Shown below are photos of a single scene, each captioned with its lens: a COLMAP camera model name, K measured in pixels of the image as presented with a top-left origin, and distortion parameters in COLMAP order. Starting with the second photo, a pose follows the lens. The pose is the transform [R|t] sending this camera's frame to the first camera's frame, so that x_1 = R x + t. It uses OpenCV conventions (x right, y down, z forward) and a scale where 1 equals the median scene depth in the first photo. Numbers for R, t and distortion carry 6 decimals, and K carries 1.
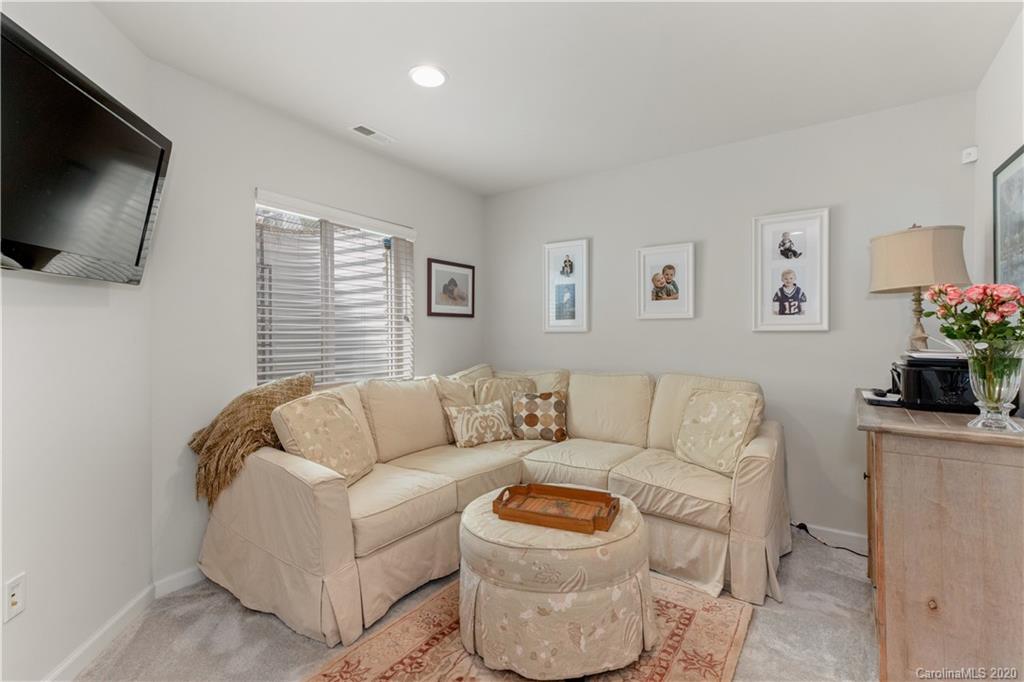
lens RADIAL K [[469.4, 0, 513.6], [0, 469.4, 336.7], [0, 0, 1]] dist [0.020599, 0.003115]
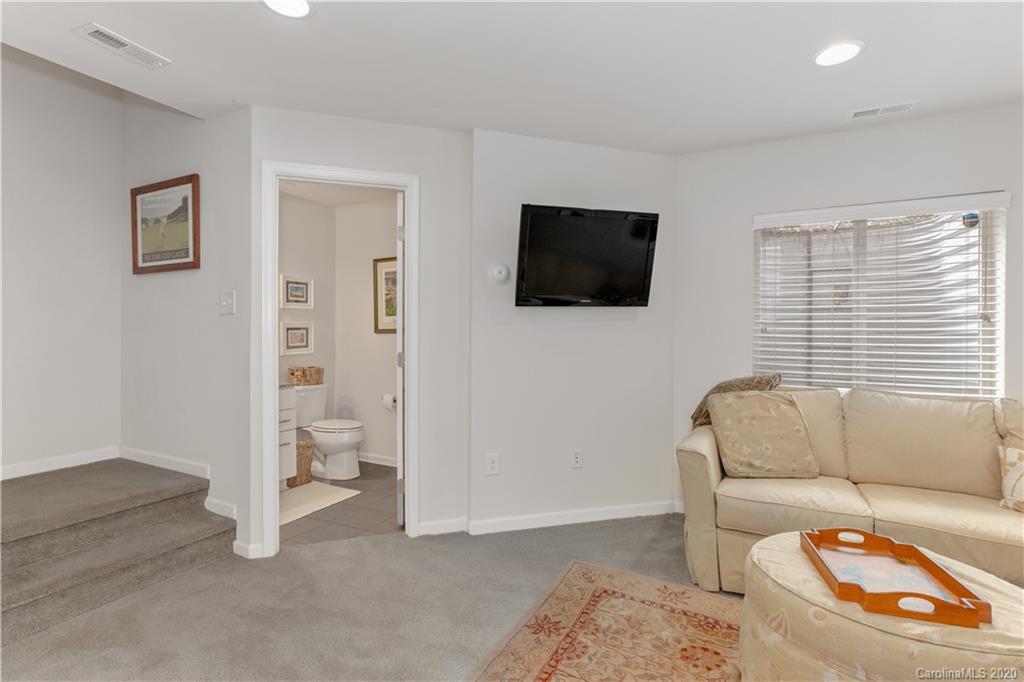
lens RADIAL K [[469.4, 0, 515.1], [0, 469.4, 336.6], [0, 0, 1]] dist [0.020599, 0.003115]
pose [[0.161695, 0.010774, -0.986782, 0.666670], [-0.015326, 0.999847, 0.008405, -0.011282], [0.986722, 0.013765, 0.161836, 0.261513]]
